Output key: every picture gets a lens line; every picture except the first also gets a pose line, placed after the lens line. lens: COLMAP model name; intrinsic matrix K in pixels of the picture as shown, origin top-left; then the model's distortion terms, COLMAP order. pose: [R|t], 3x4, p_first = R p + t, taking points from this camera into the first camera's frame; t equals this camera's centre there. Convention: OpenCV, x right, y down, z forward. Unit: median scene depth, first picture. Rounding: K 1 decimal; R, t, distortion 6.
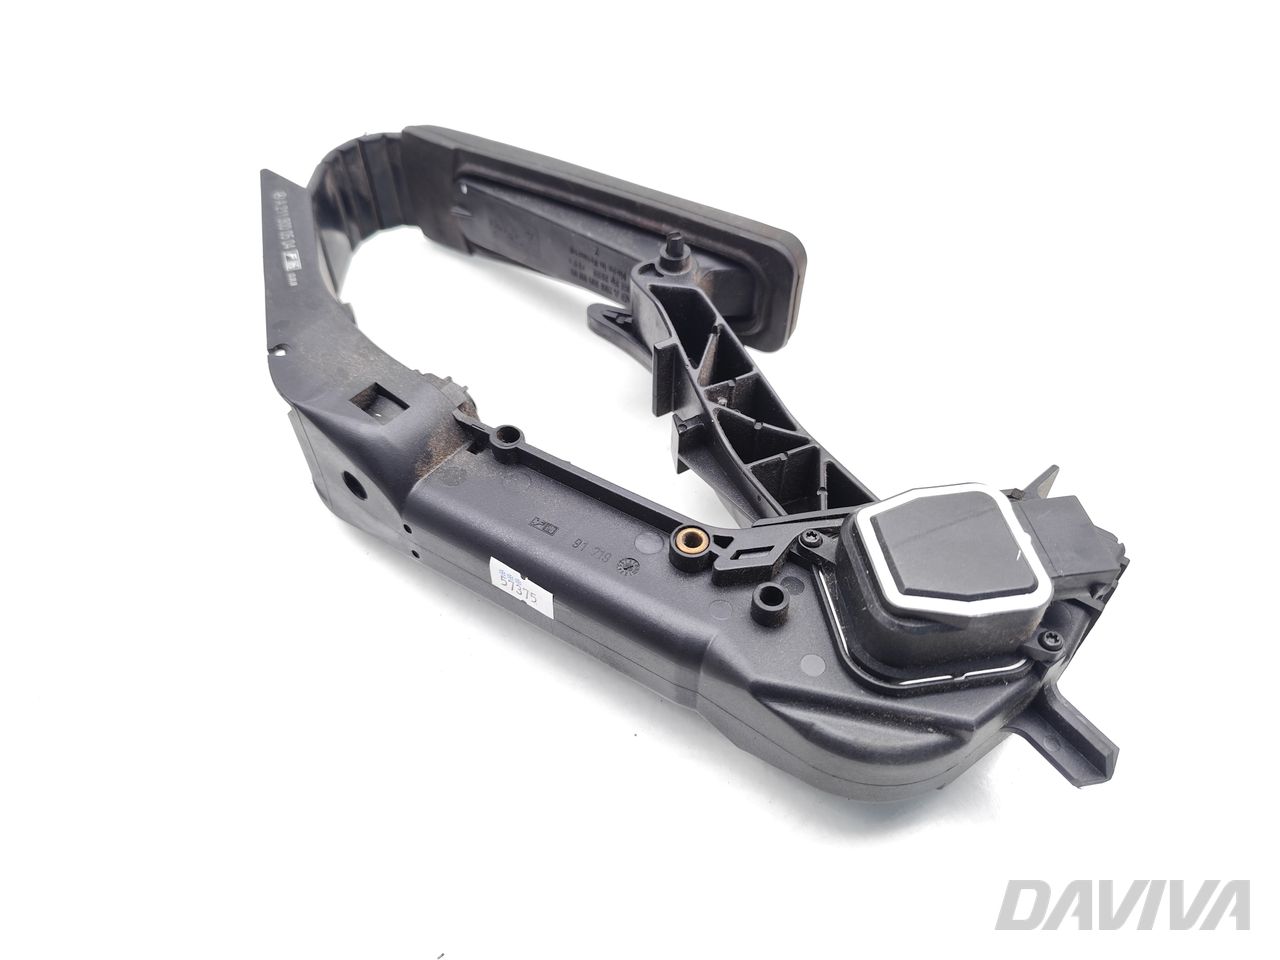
lens RADIAL K [[881.9, 0, 645.0], [0, 881.9, 480.4], [0, 0, 1]] dist [0.001685, -0.000239]
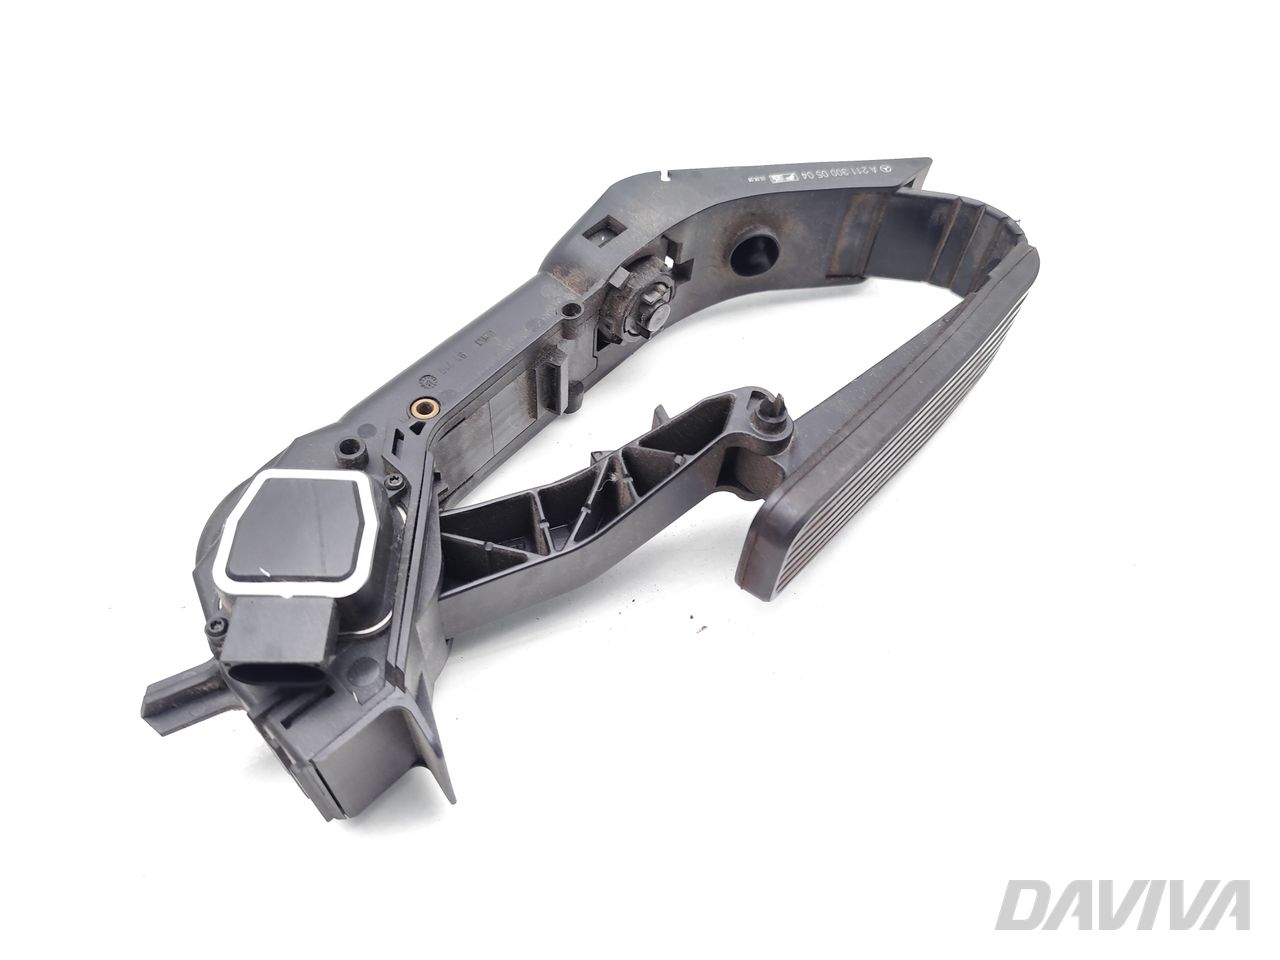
lens RADIAL K [[881.9, 0, 645.0], [0, 881.9, 480.4], [0, 0, 1]] dist [0.001685, -0.000239]
pose [[-0.115758, 0.786618, -0.606491, 0.698580], [-0.780532, 0.305592, 0.545329, -0.668498], [0.614305, 0.536512, 0.578606, 0.455323]]
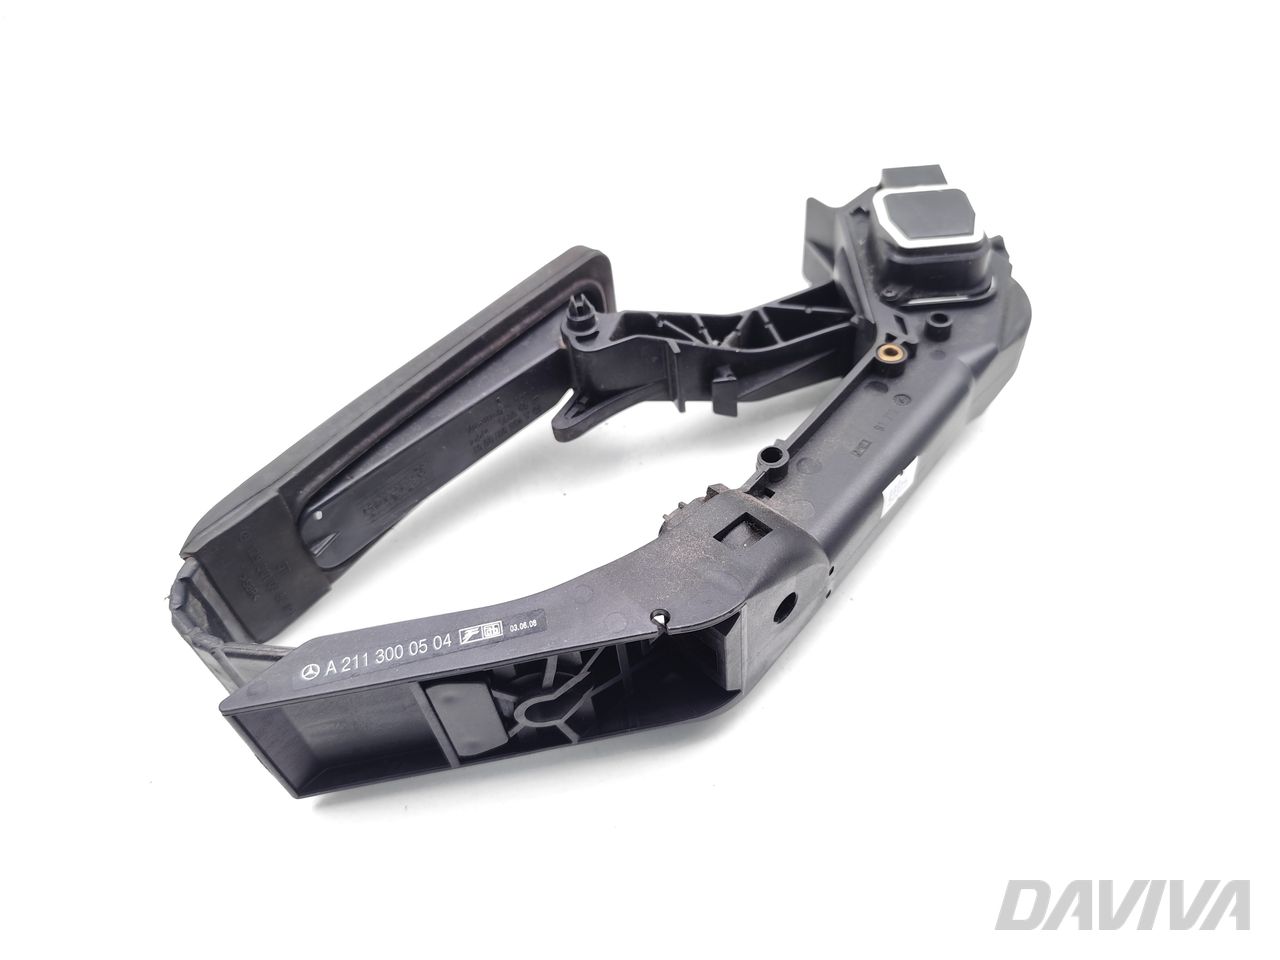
lens RADIAL K [[881.9, 0, 645.0], [0, 881.9, 480.4], [0, 0, 1]] dist [0.001685, -0.000239]
pose [[0.143126, -0.740885, 0.656204, -0.845332], [0.793471, 0.482188, 0.371346, -0.521719], [-0.591539, 0.467530, 0.656885, 0.373794]]
